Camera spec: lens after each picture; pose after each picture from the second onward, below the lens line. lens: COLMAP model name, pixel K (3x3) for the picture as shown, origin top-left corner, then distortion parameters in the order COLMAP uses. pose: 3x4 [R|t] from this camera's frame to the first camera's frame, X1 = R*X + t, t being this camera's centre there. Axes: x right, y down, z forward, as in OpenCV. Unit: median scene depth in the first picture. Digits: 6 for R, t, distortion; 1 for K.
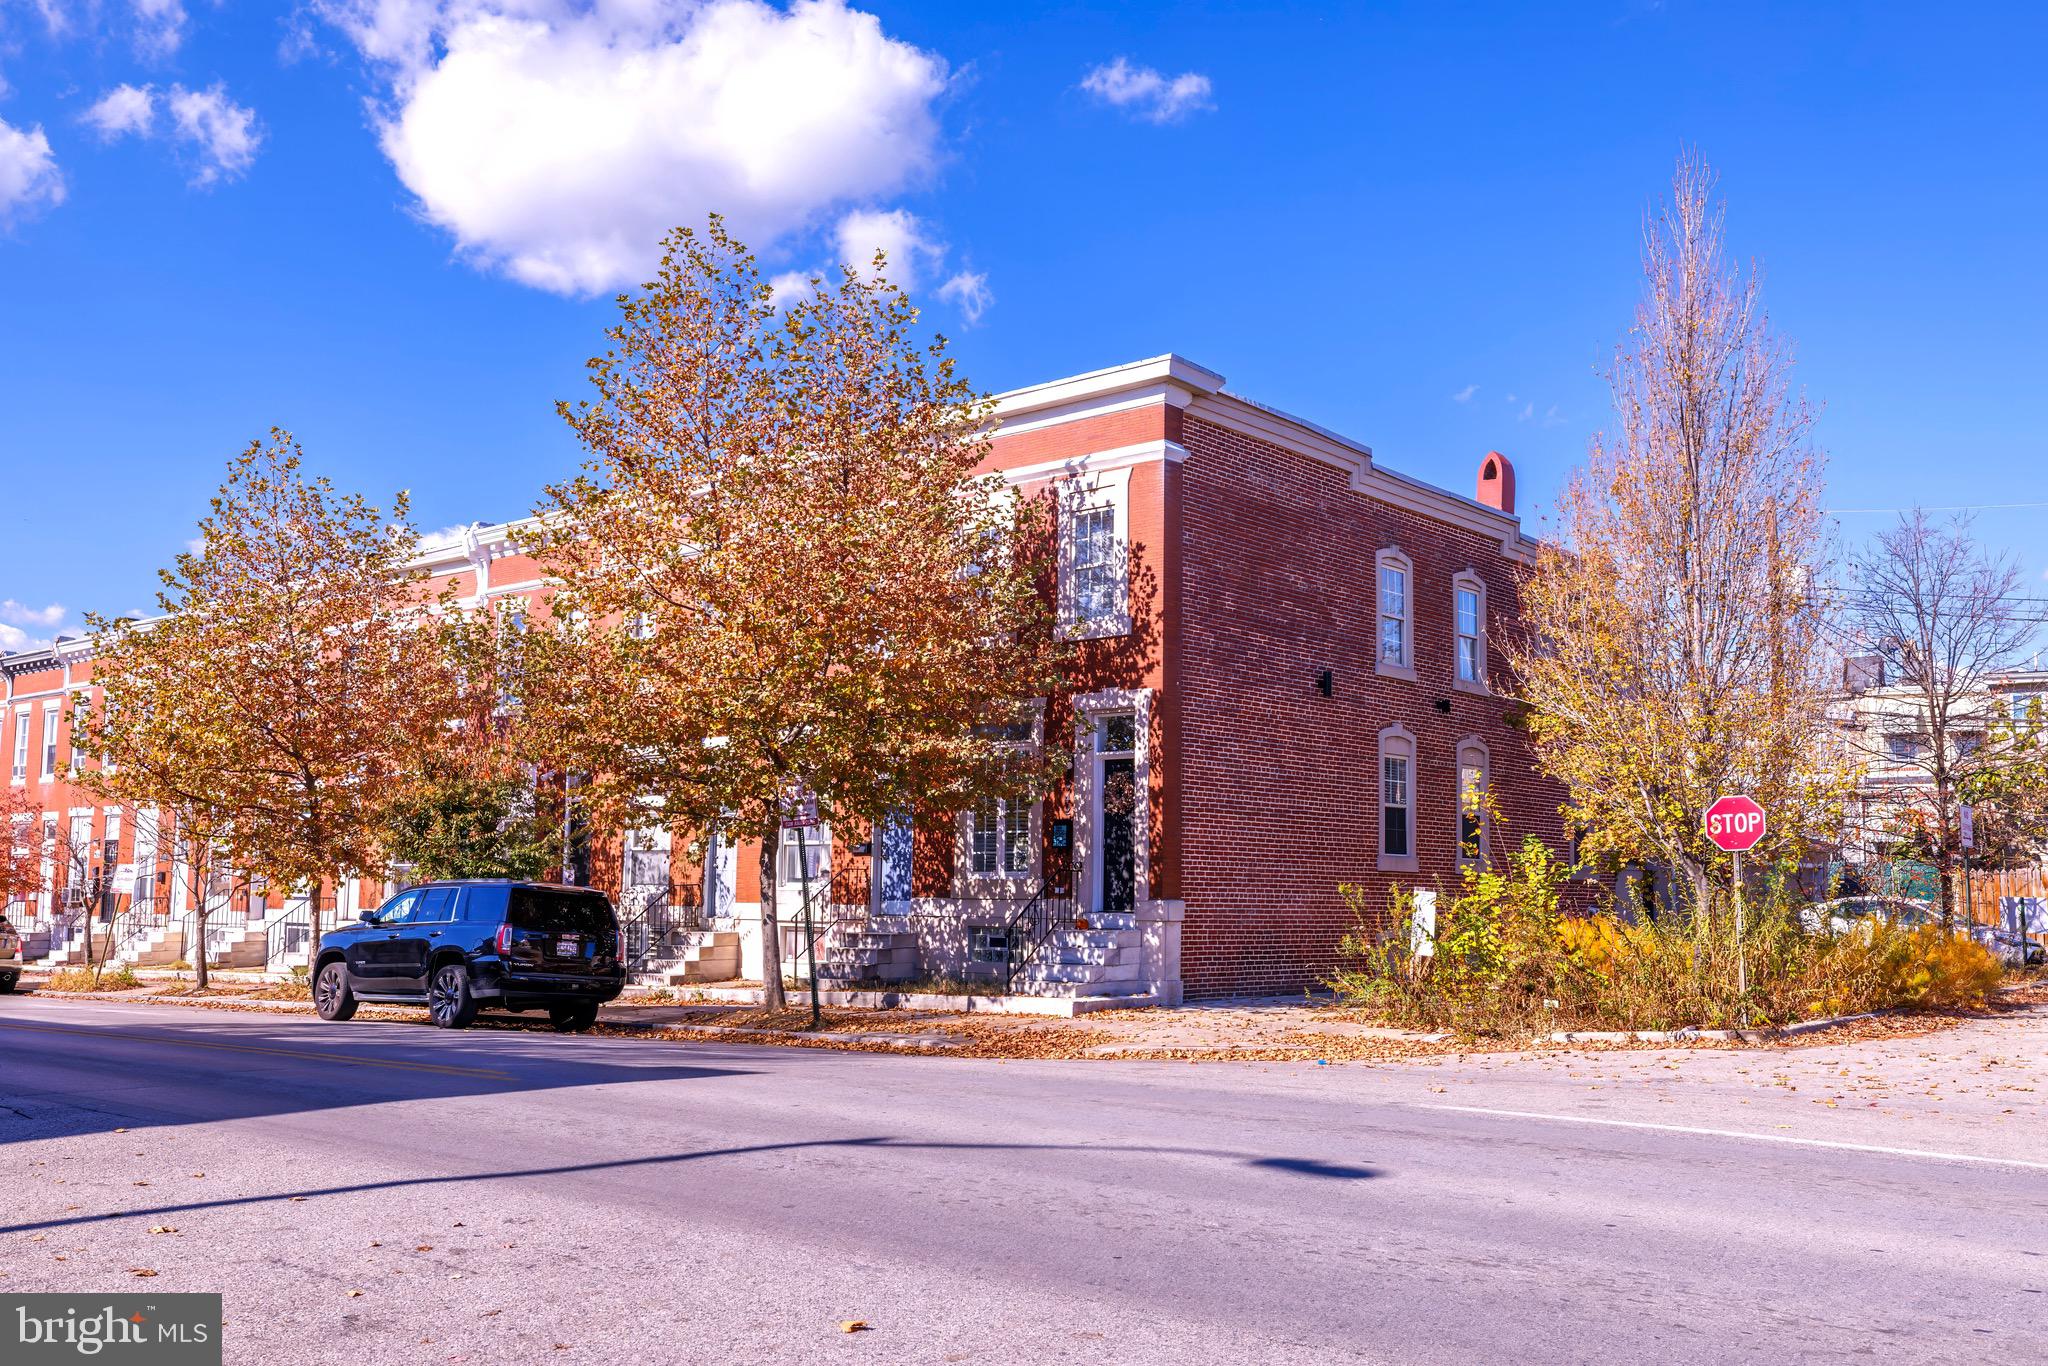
lens RADIAL K [[1864.3, 0, 1032.5], [0, 1864.3, 671.8], [0, 0, 1]] dist [-0.067601, 0.013691]
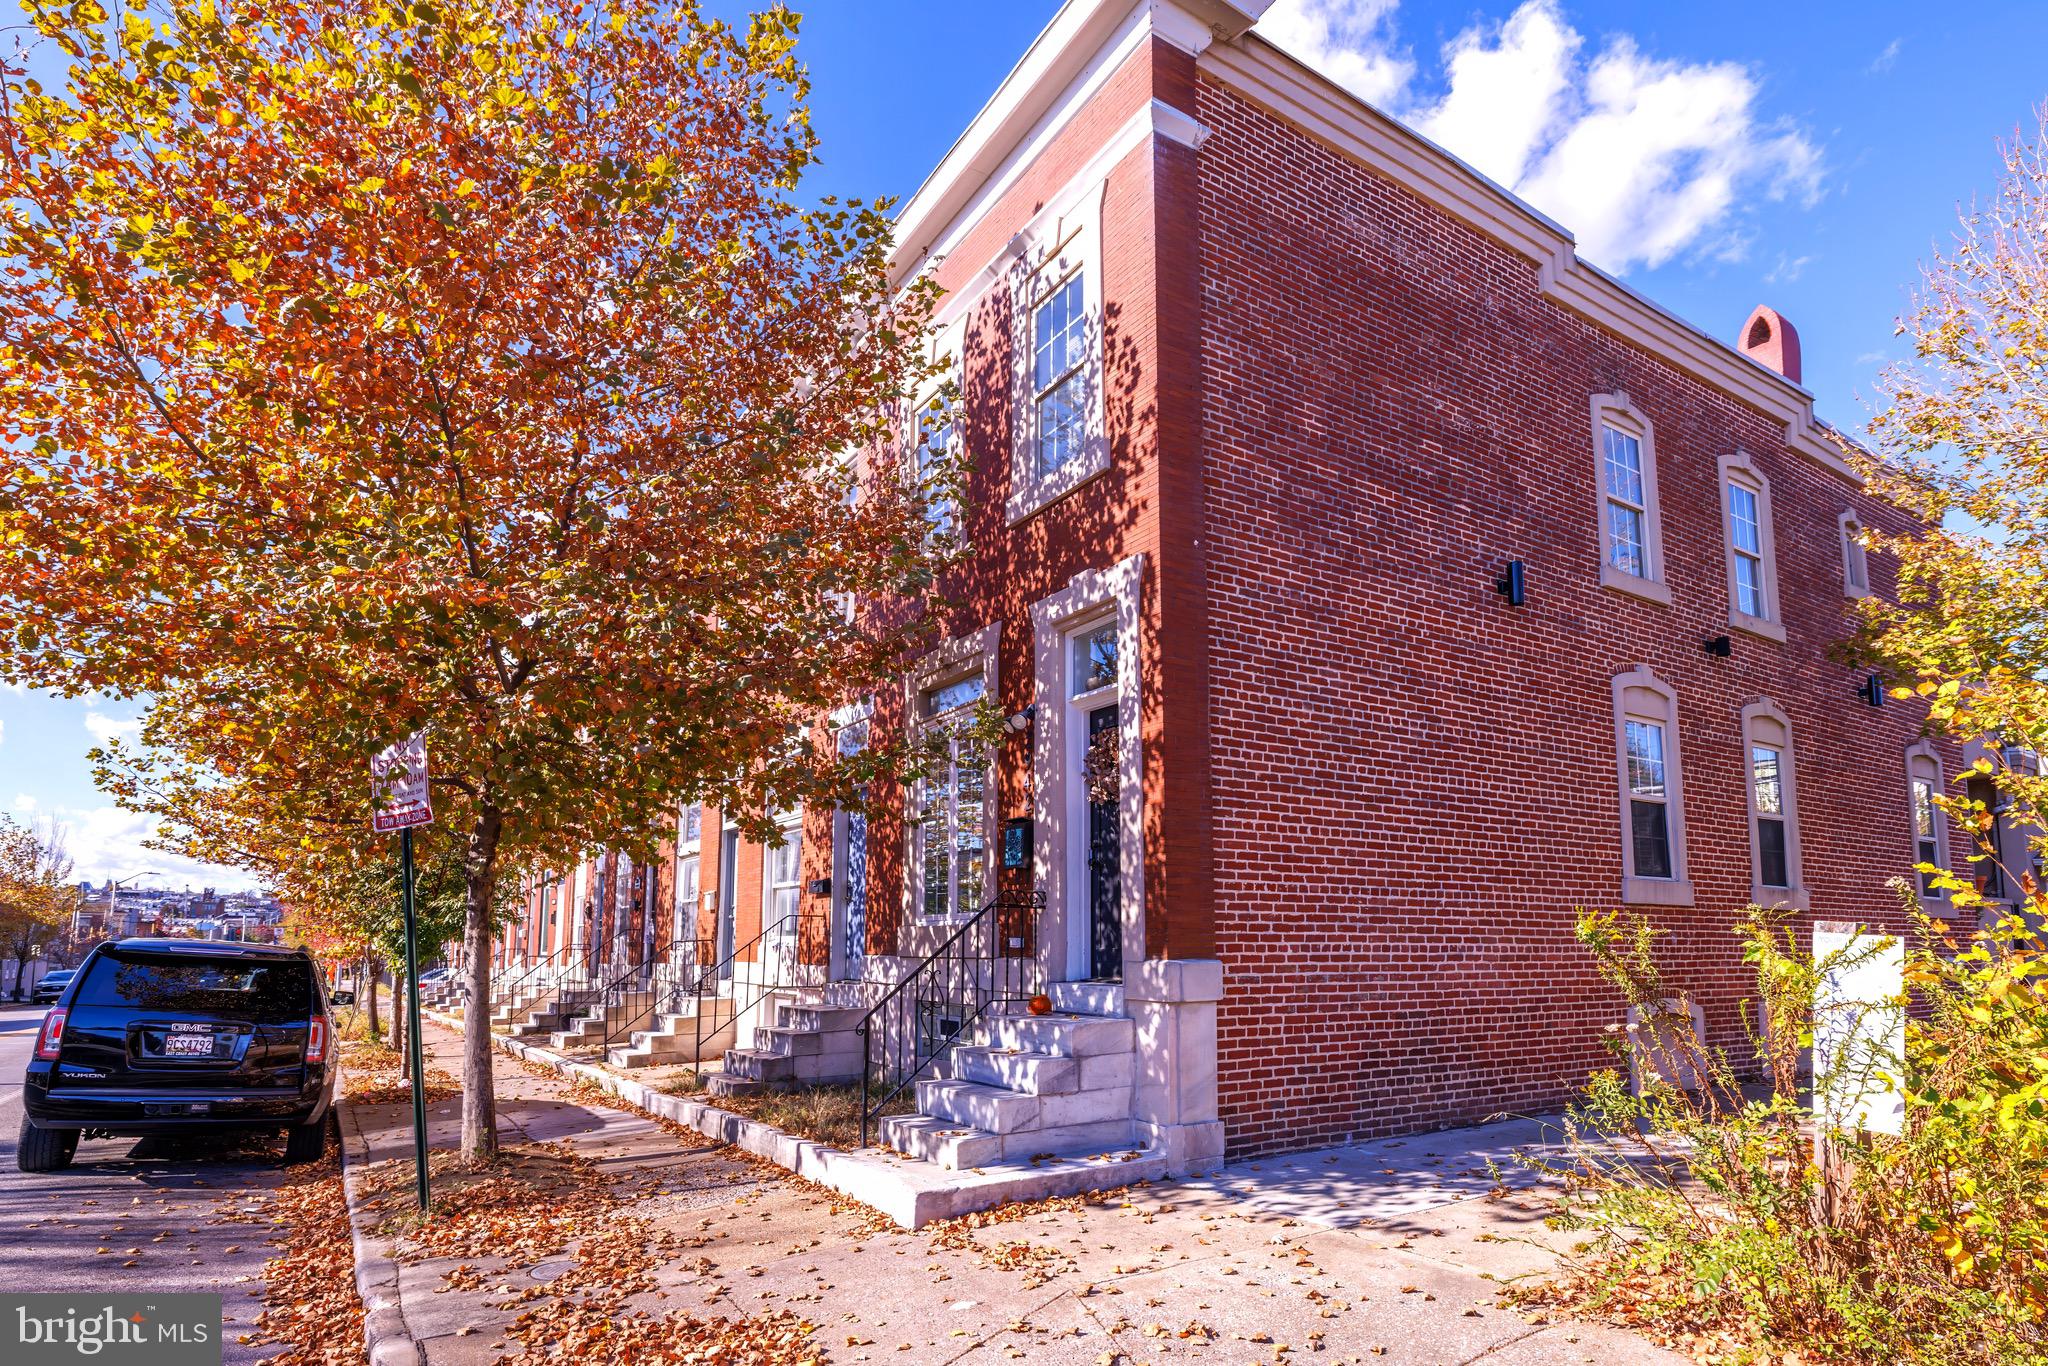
lens RADIAL K [[1074.8, 0, 1020.0], [0, 1074.8, 808.3], [0, 0, 1]] dist [-0.010906, 0.003391]
pose [[0.955841, -0.048200, -0.289904, 0.112910], [0.046408, 0.998837, -0.013057, 0.080669], [0.290197, -0.000973, 0.956967, 0.684598]]
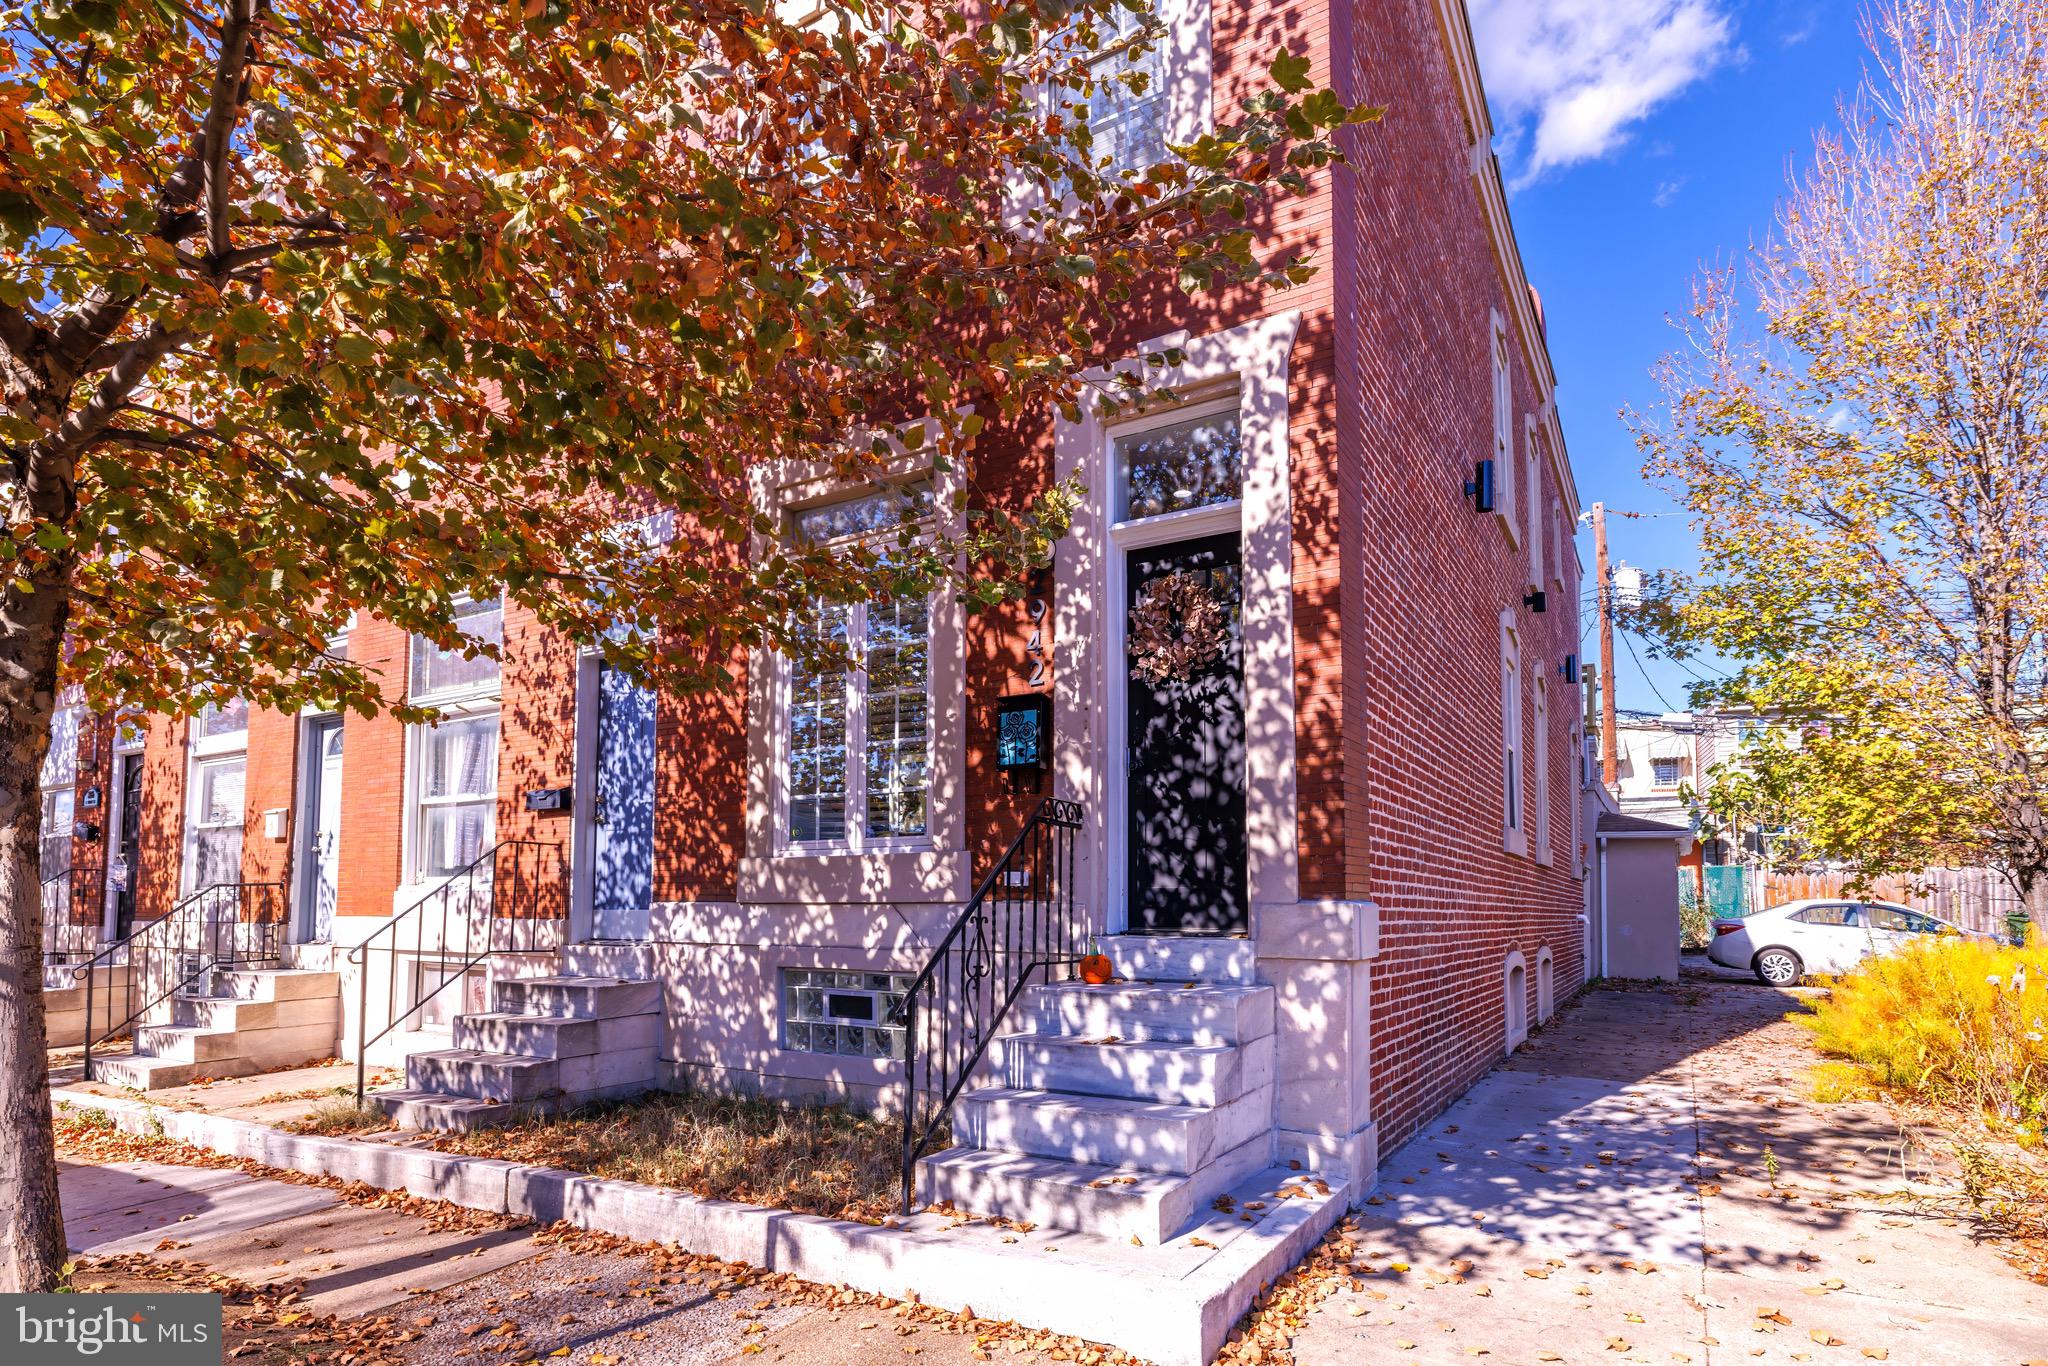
lens RADIAL K [[1074.8, 0, 1000.9], [0, 1074.8, 842.8], [0, 0, 1]] dist [-0.010906, 0.003391]
pose [[0.988205, 0.004880, 0.153056, -0.022500], [-0.013729, 0.998291, 0.056811, 0.097035], [-0.152517, -0.058242, 0.986583, 0.779811]]
